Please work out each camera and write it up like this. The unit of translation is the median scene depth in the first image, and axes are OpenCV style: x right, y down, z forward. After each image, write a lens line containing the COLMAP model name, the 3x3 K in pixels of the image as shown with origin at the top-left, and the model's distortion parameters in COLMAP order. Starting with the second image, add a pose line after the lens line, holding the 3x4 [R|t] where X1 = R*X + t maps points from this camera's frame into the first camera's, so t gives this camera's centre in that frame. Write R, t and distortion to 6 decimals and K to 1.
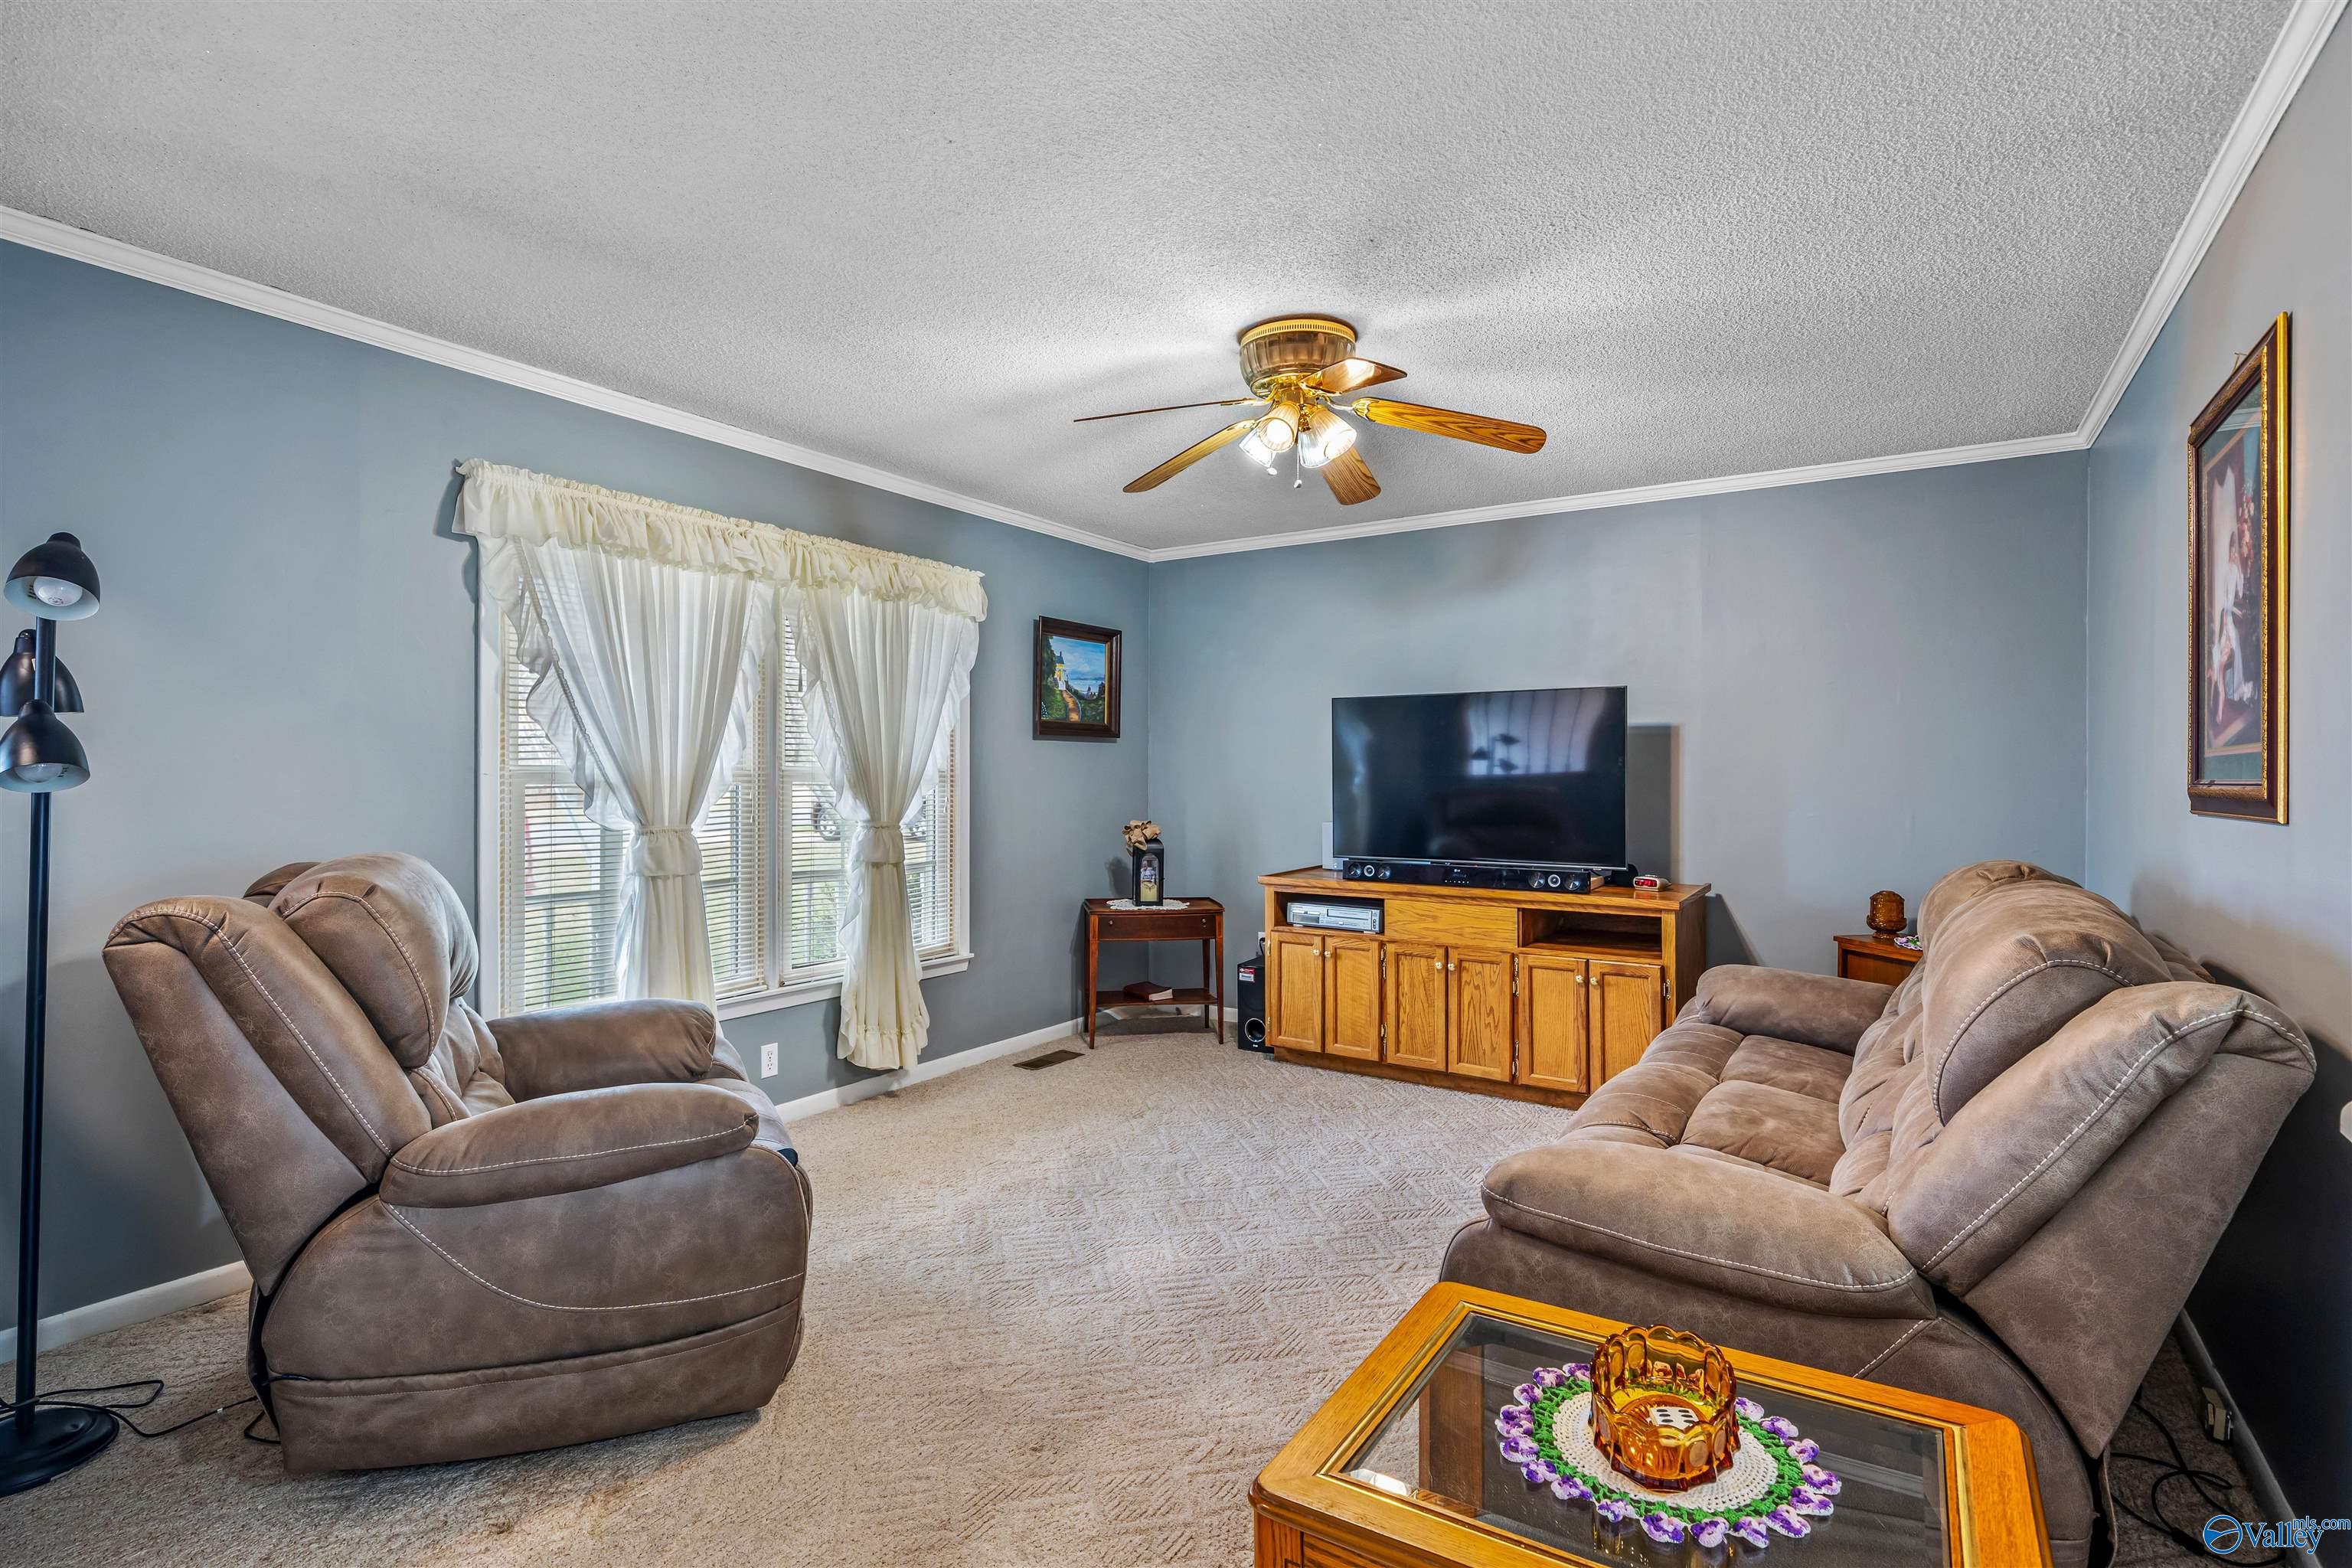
lens RADIAL K [[1134.6, 0, 1172.6], [0, 1134.6, 758.4], [0, 0, 1]] dist [0.000605, 0.000425]
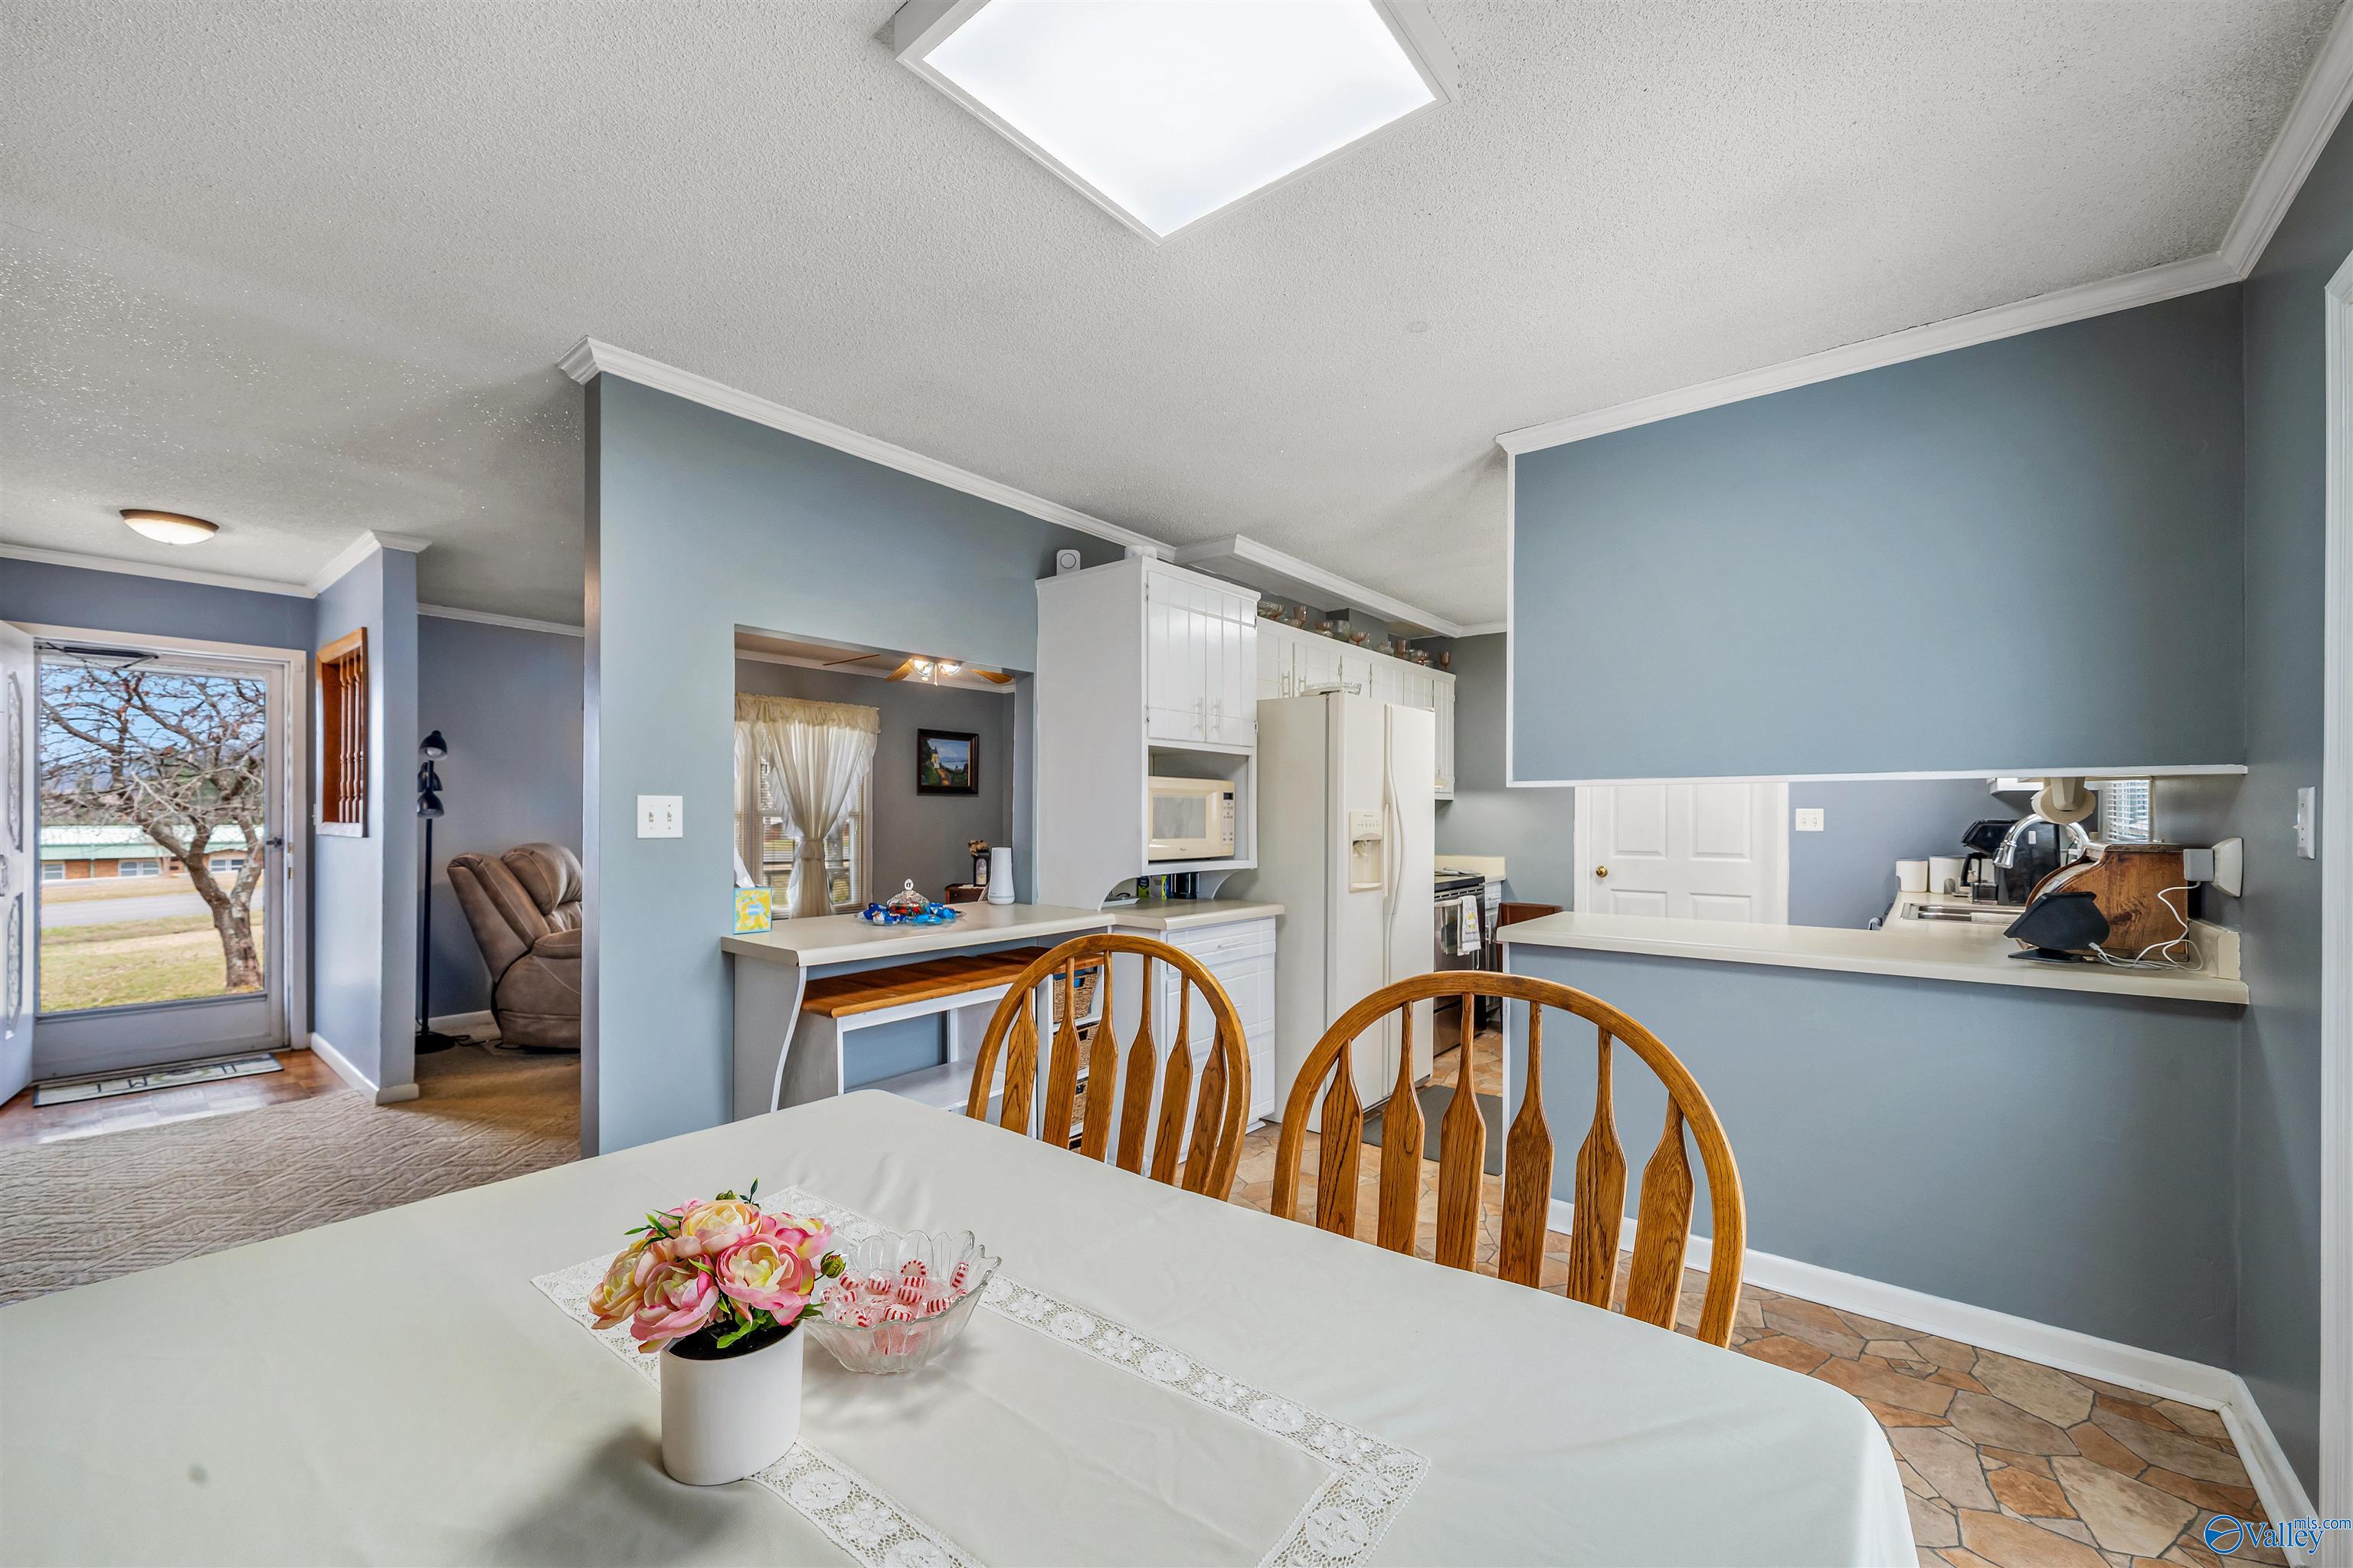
lens RADIAL K [[932.1, 0, 1166.8], [0, 932.1, 804.2], [0, 0, 1]] dist [-0.001072, -0.000375]
pose [[0.993720, 0.000871, -0.111889, 1.105557], [-0.000715, 0.999999, 0.001430, -0.012339], [0.111890, -0.001341, 0.993720, -1.116522]]
